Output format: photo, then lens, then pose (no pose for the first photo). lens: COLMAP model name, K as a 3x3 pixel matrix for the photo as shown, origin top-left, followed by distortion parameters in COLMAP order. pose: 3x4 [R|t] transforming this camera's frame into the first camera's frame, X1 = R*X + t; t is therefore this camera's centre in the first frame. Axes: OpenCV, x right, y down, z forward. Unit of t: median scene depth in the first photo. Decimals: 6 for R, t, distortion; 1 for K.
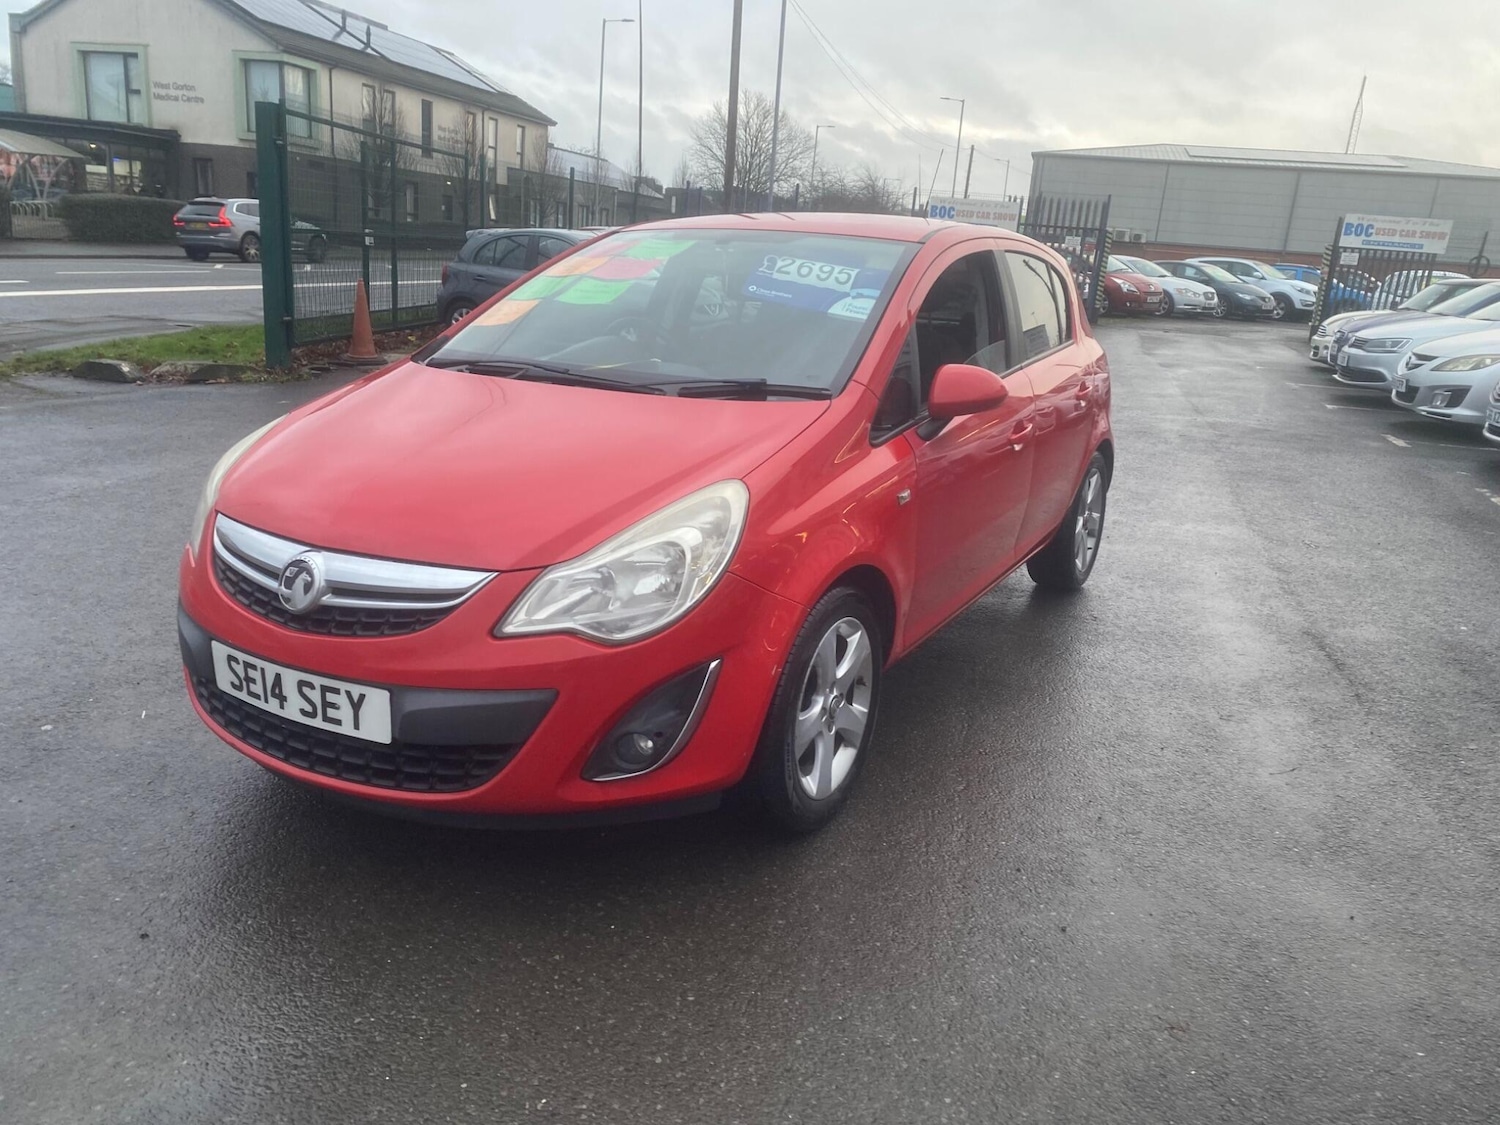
lens RADIAL K [[1140.8, 0, 760.5], [0, 1140.8, 579.1], [0, 0, 1]] dist [0.029142, -0.027086]
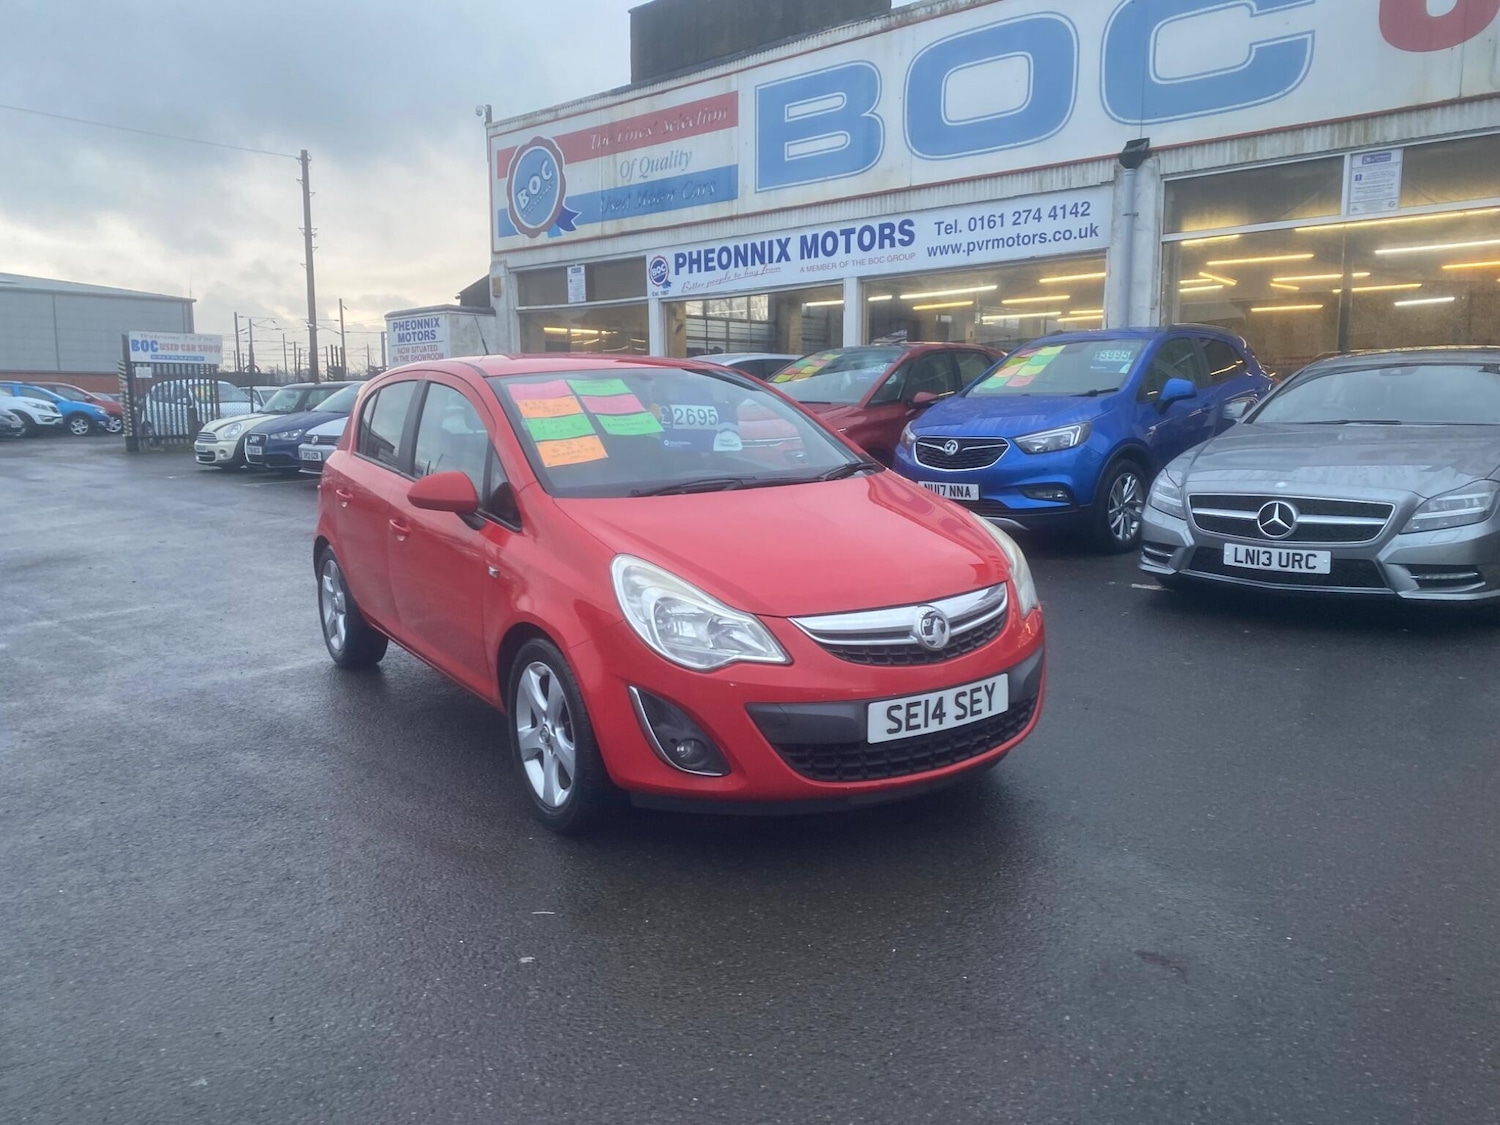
lens RADIAL K [[1141.0, 0, 738.1], [0, 1141.0, 556.6], [0, 0, 1]] dist [0.027493, -0.026312]
pose [[0.468933, -0.191898, 0.862135, -0.240641], [0.284371, 0.956939, 0.058324, -0.032443], [-0.836203, 0.217816, 0.503310, 0.069413]]
